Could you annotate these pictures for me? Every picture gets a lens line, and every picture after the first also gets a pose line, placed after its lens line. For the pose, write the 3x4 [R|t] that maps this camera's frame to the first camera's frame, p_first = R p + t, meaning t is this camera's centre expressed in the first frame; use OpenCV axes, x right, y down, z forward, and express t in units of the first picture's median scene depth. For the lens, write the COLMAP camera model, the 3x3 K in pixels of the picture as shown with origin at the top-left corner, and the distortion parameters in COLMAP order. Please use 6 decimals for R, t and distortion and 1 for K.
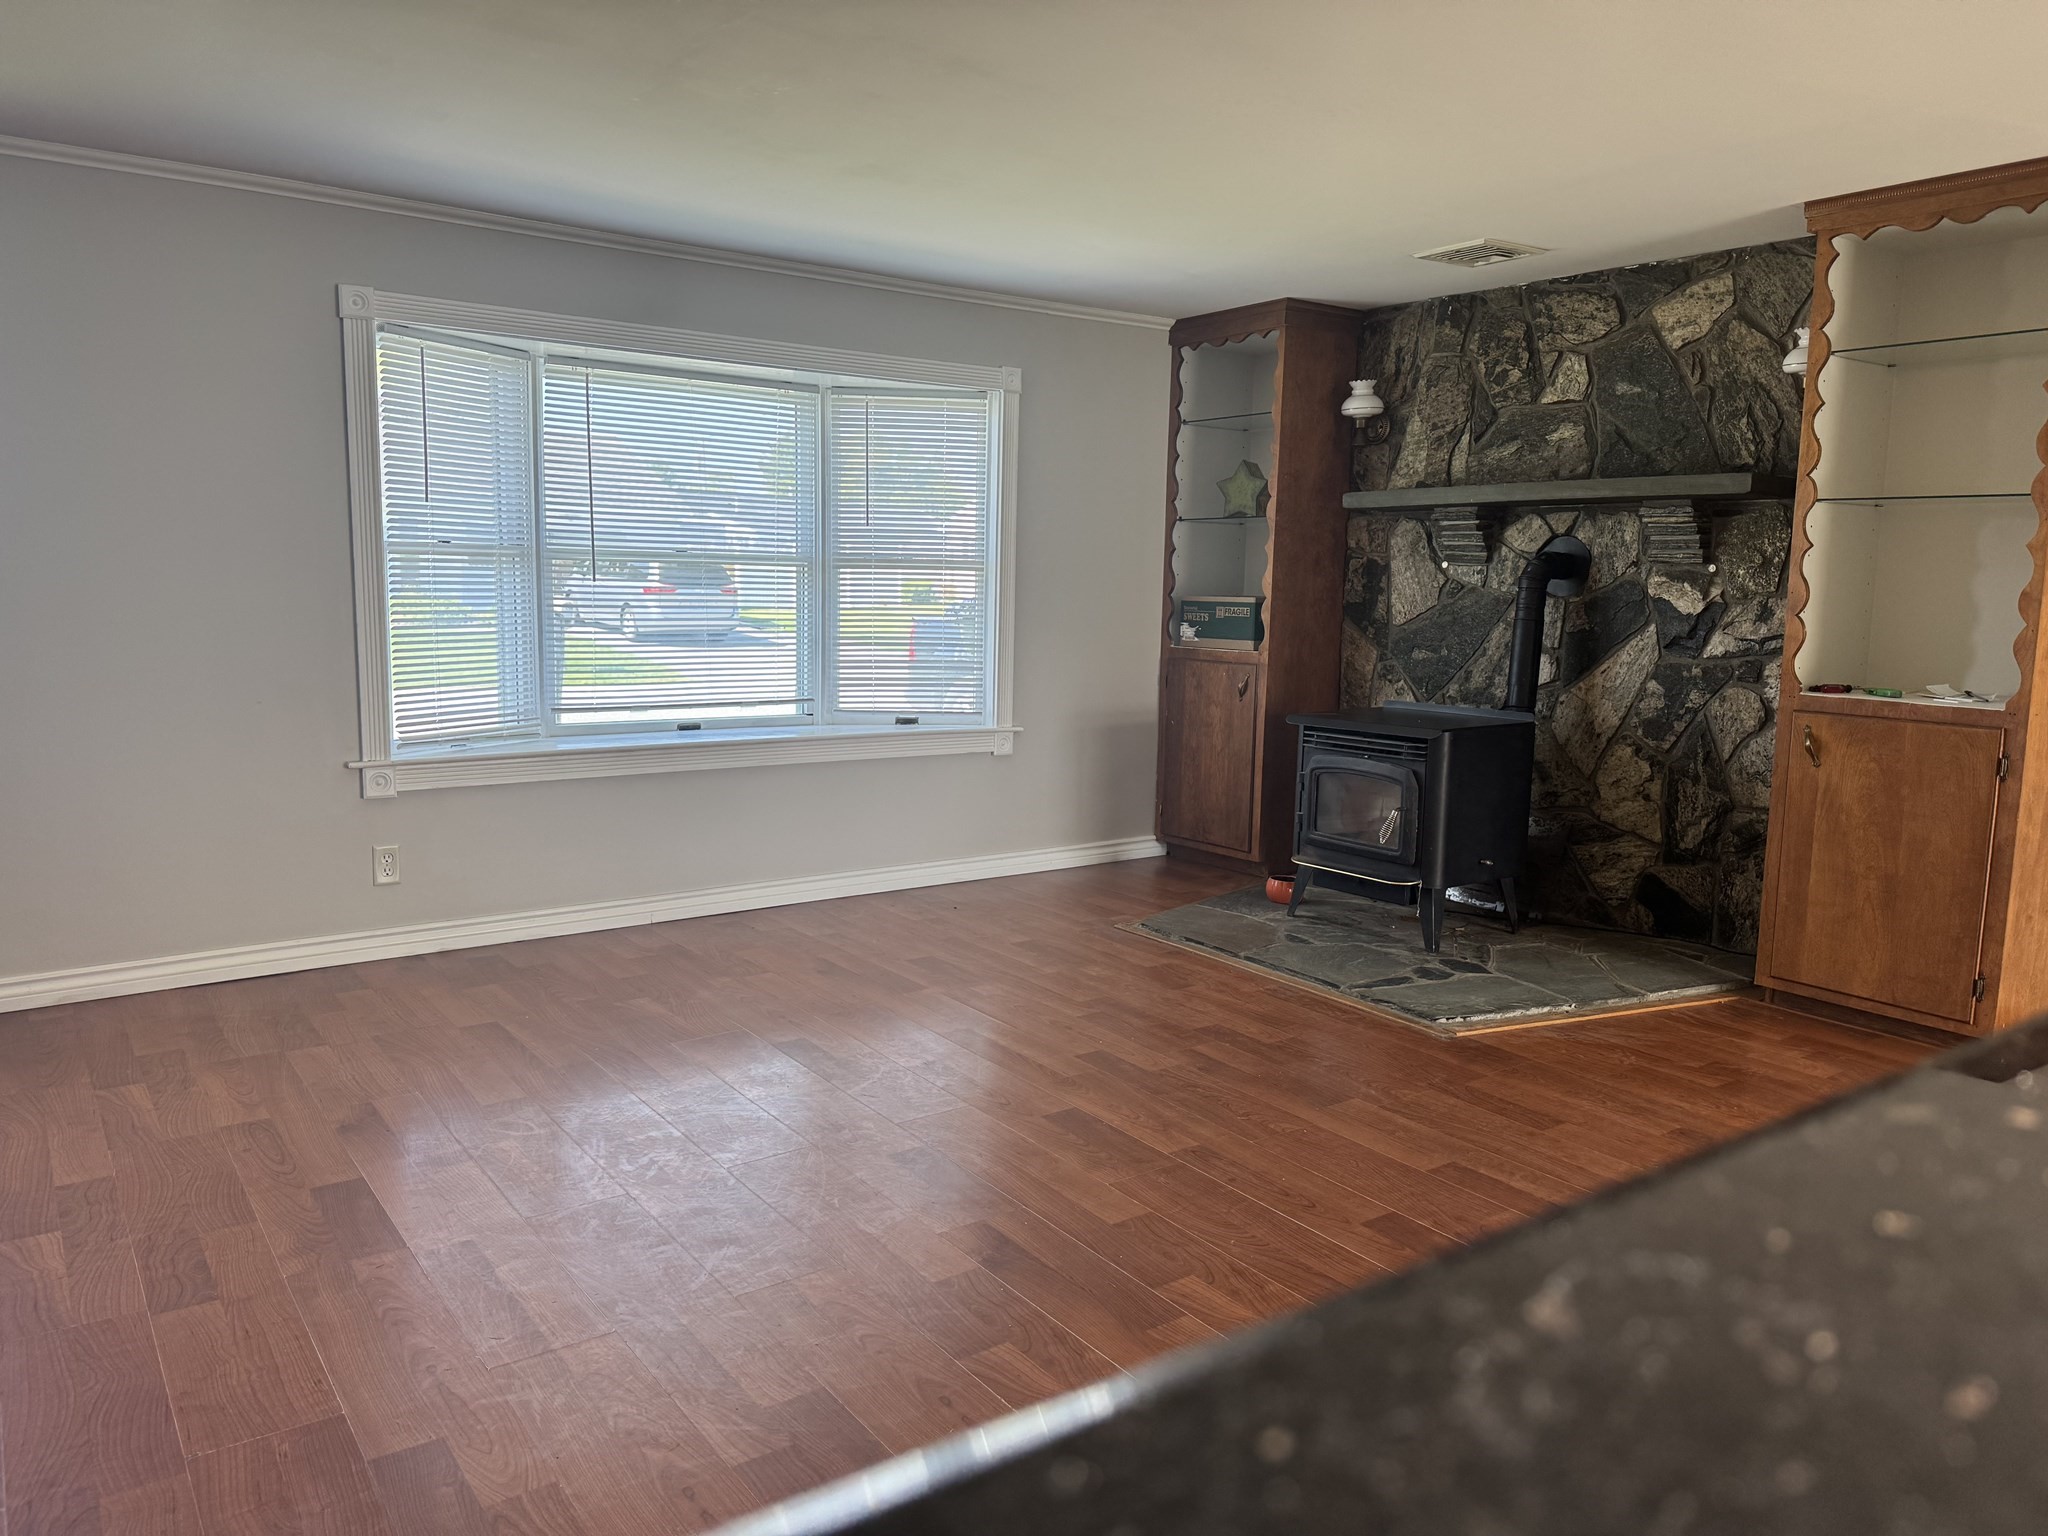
lens RADIAL K [[1436.0, 0, 1021.2], [0, 1436.0, 783.7], [0, 0, 1]] dist [0.060636, -0.073816]
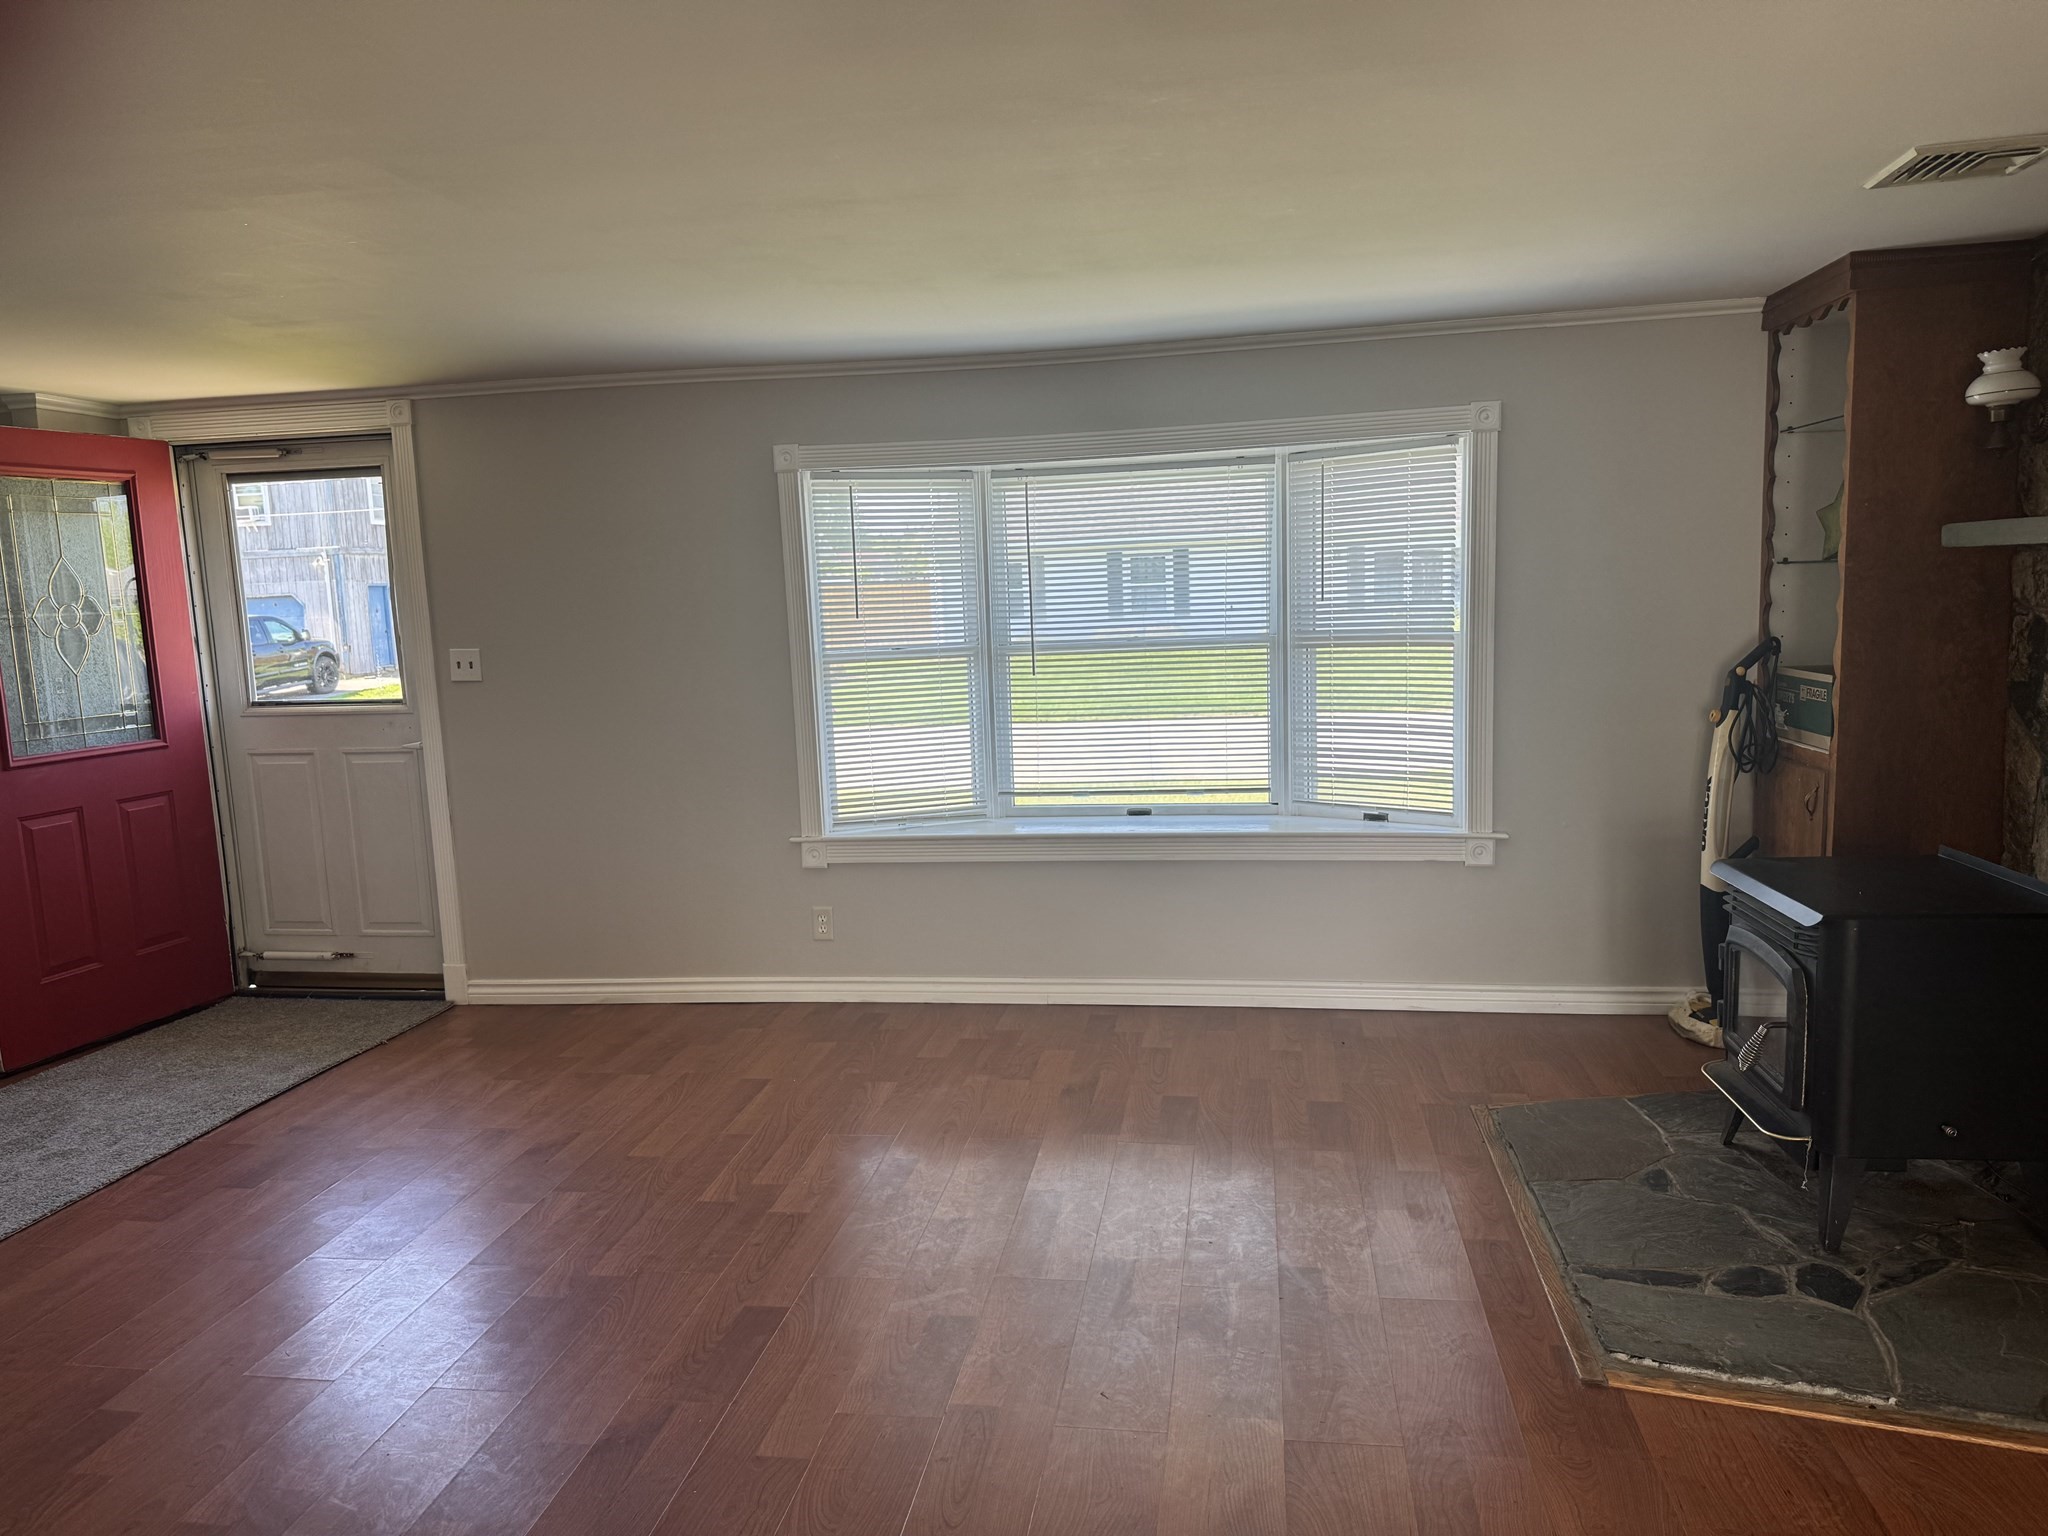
lens RADIAL K [[1436.0, 0, 1010.1], [0, 1436.0, 782.0], [0, 0, 1]] dist [0.060636, -0.073816]
pose [[0.704084, 0.050208, -0.708340, 0.409894], [-0.052209, 0.998458, 0.018877, -0.074540], [0.708195, 0.023690, 0.705619, 0.229433]]
